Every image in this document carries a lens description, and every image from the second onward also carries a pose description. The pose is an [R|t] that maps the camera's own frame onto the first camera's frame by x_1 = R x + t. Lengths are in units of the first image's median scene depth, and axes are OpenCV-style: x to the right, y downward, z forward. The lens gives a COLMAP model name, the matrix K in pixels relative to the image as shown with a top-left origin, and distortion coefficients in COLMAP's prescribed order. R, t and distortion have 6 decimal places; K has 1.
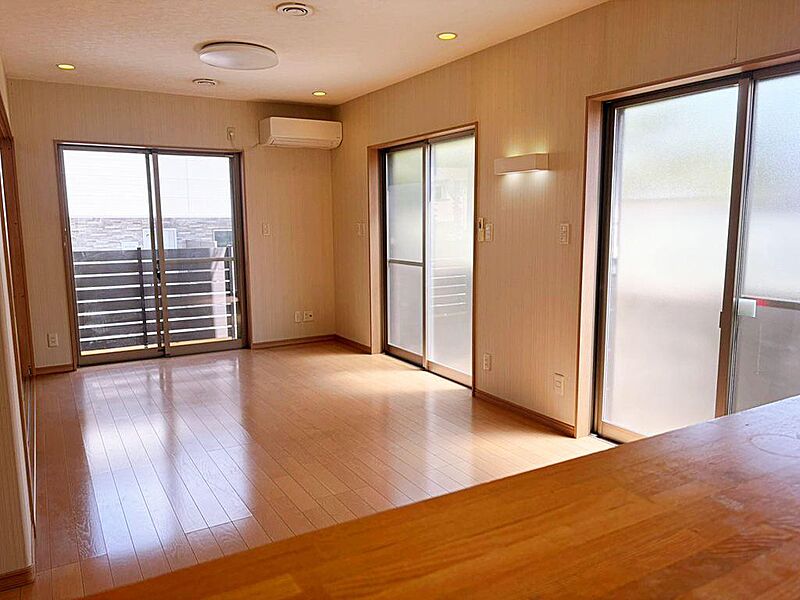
lens RADIAL K [[612.6, 0, 400.0], [0, 612.6, 300.0], [0, 0, 1]] dist [0.043508, -0.059814]
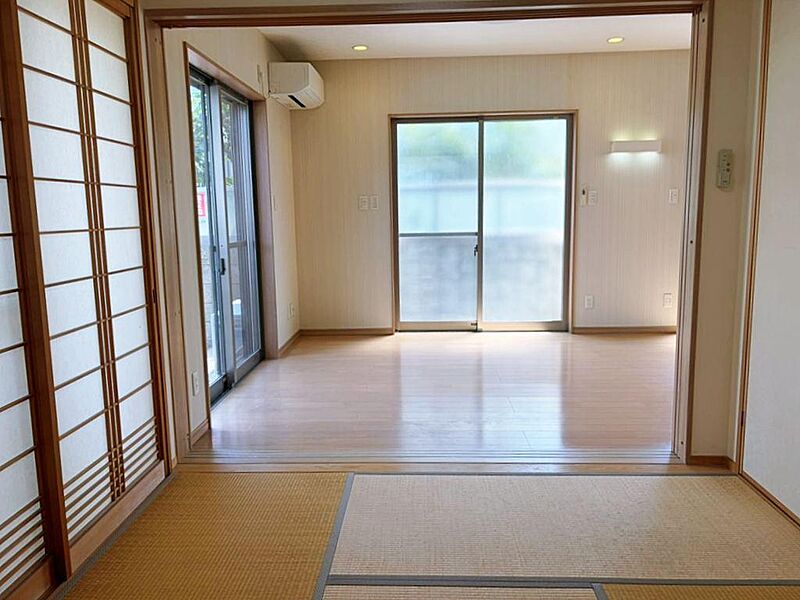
lens RADIAL K [[612.6, 0, 400.0], [0, 612.6, 300.0], [0, 0, 1]] dist [0.043508, -0.059814]
pose [[0.542099, -0.128264, 0.830468, -1.152522], [0.130008, 0.989184, 0.067913, -0.040055], [-0.830197, 0.071152, 0.552911, 0.628619]]
